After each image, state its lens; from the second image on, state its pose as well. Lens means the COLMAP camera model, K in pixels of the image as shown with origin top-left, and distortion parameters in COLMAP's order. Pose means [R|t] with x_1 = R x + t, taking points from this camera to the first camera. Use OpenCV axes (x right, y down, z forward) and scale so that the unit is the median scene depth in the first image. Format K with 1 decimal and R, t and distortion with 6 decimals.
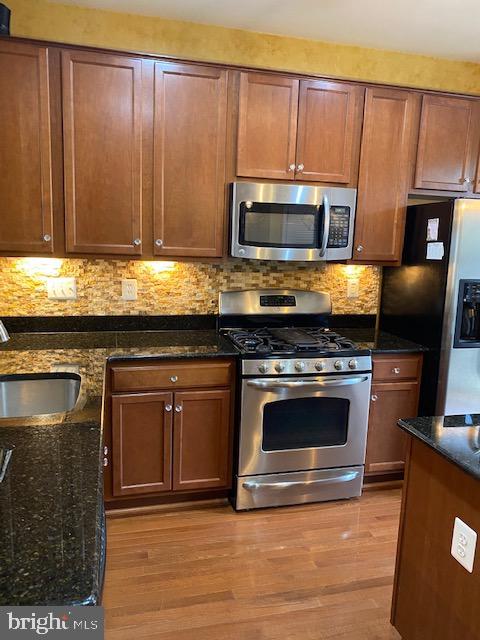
lens RADIAL K [[490.4, 0, 244.1], [0, 490.4, 321.2], [0, 0, 1]] dist [0.050826, -0.061728]
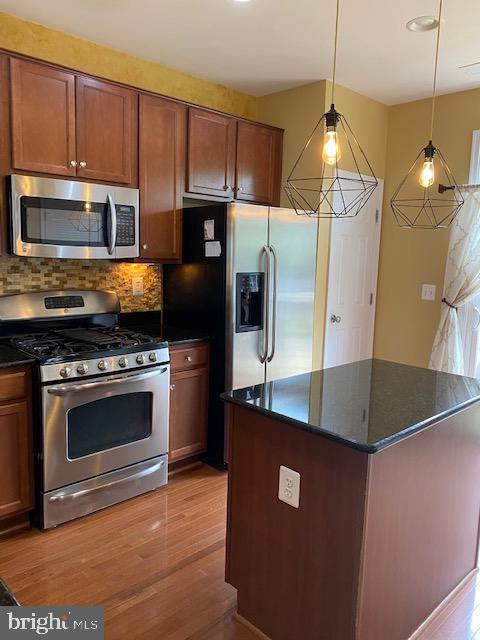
lens RADIAL K [[490.4, 0, 244.8], [0, 490.4, 314.1], [0, 0, 1]] dist [0.050826, -0.061728]
pose [[0.871796, -0.071616, 0.484605, -0.097905], [0.082992, 0.996548, -0.002029, 0.013617], [-0.482787, 0.041987, 0.874731, -0.004380]]
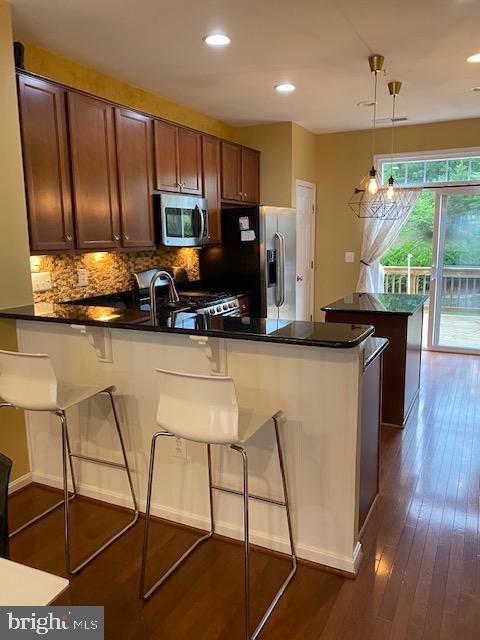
lens RADIAL K [[490.4, 0, 246.3], [0, 490.4, 320.3], [0, 0, 1]] dist [0.050826, -0.061728]
pose [[0.651689, -0.174006, 0.738257, -0.925376], [0.161173, 0.982870, 0.089386, -0.002908], [-0.741165, 0.060736, 0.668570, -0.138297]]
